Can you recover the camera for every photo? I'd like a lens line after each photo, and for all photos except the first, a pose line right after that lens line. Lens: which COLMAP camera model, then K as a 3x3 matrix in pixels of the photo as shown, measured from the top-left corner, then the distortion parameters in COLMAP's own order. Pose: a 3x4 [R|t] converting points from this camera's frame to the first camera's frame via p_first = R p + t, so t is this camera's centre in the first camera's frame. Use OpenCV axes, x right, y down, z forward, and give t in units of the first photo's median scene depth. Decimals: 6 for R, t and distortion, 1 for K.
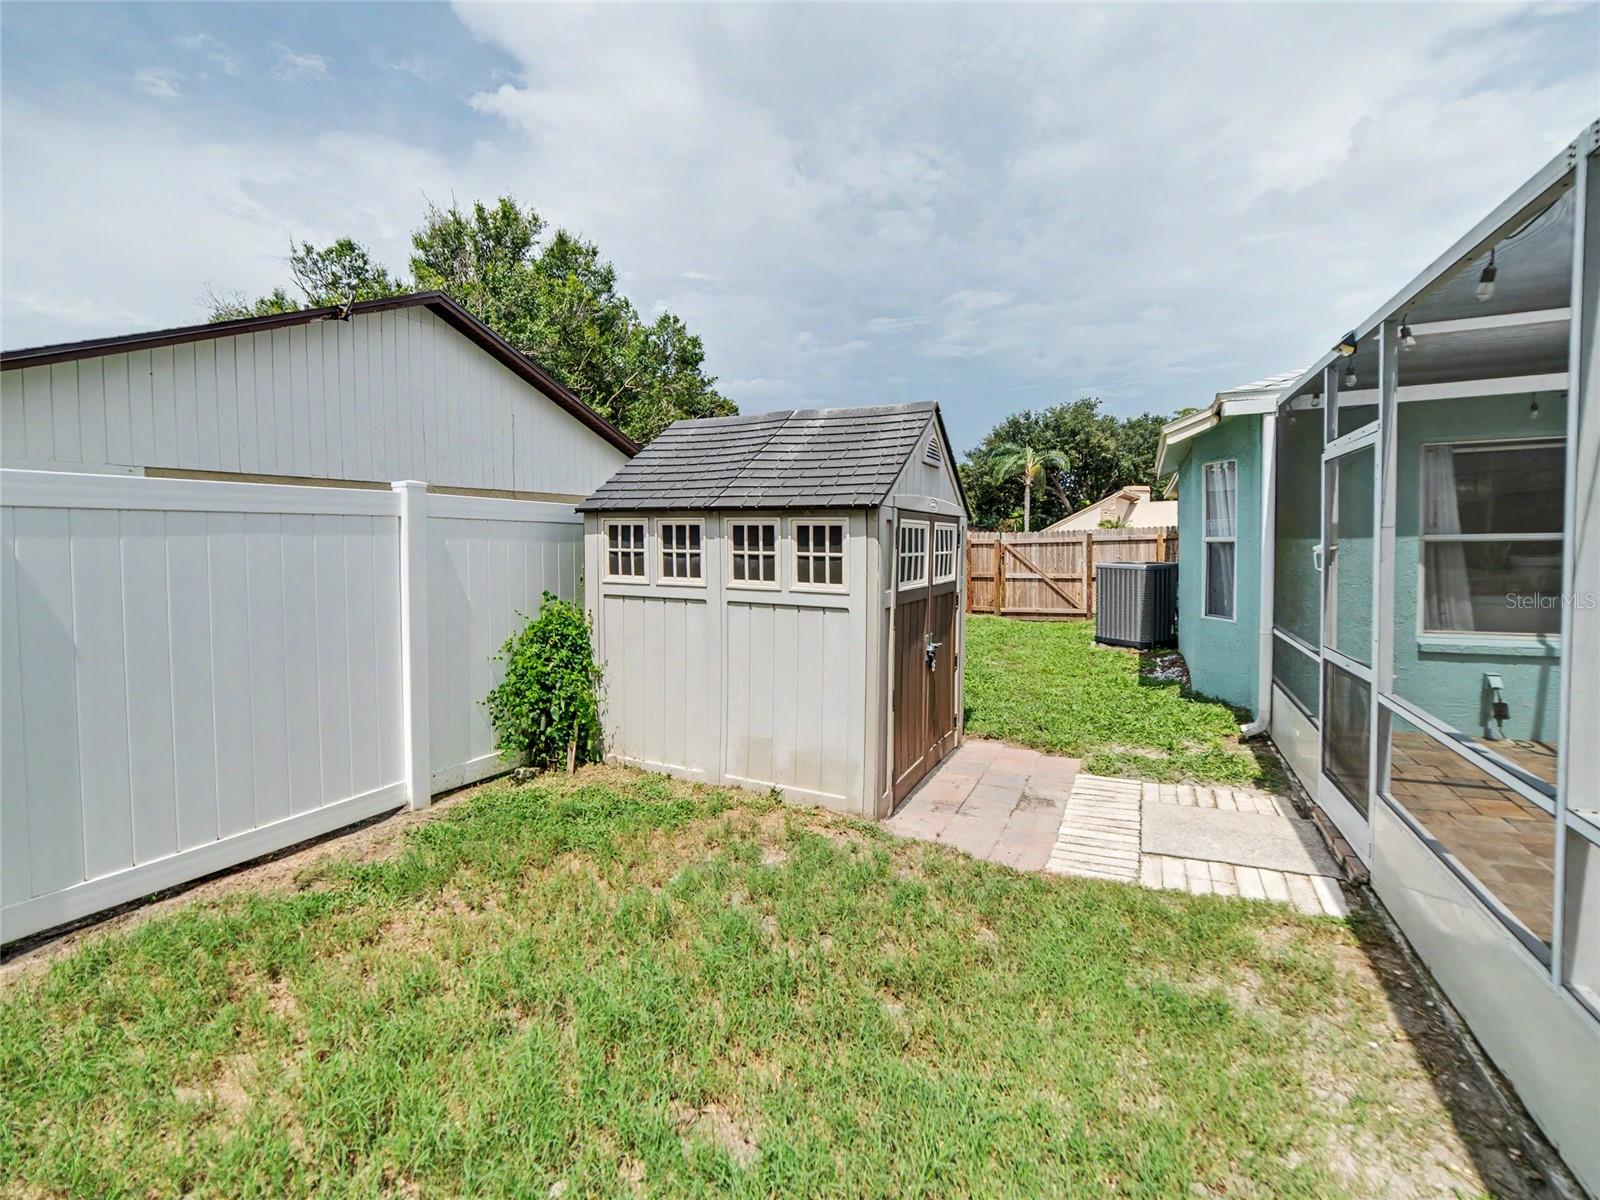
lens RADIAL K [[701.8, 0, 799.7], [0, 701.8, 562.3], [0, 0, 1]] dist [-0.000276, 0.000018]
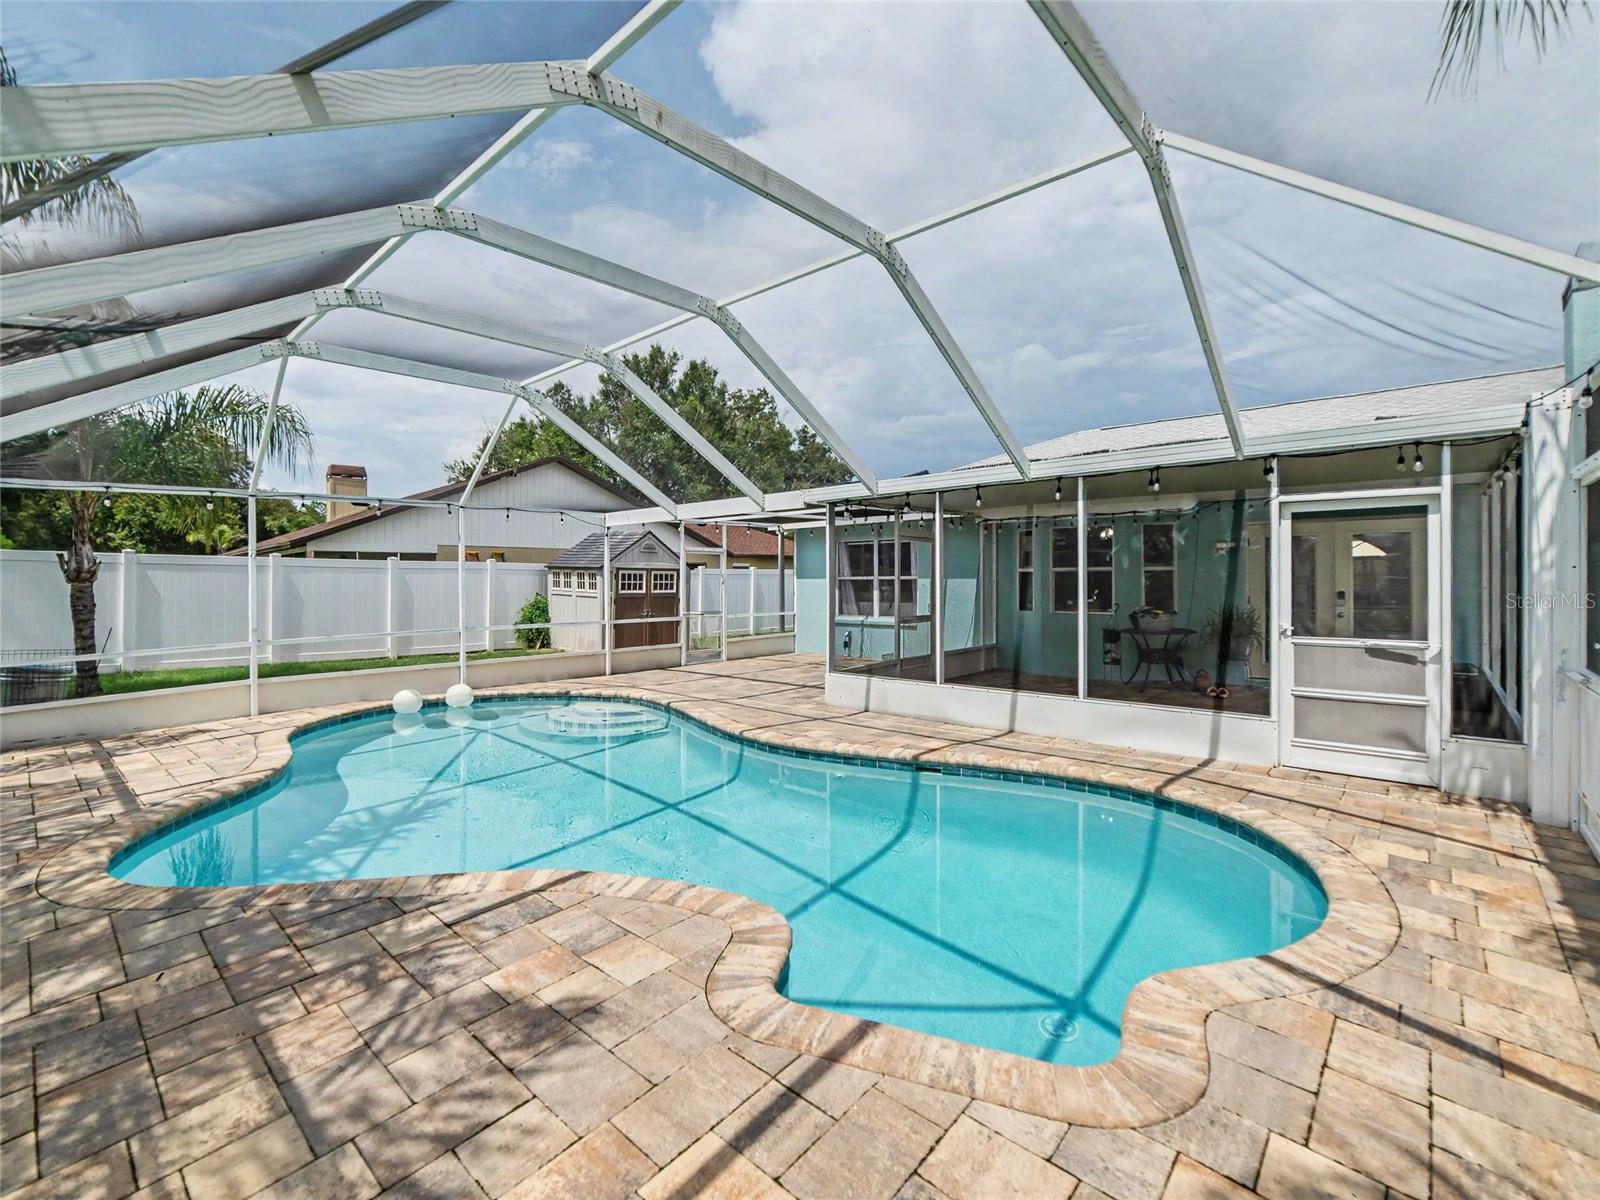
lens RADIAL K [[701.8, 0, 799.7], [0, 701.8, 562.3], [0, 0, 1]] dist [-0.000276, 0.000018]
pose [[0.958265, 0.004554, -0.285847, 1.490377], [-0.020432, 0.998407, -0.052590, 0.042589], [0.285152, 0.056236, 0.956831, -1.497125]]
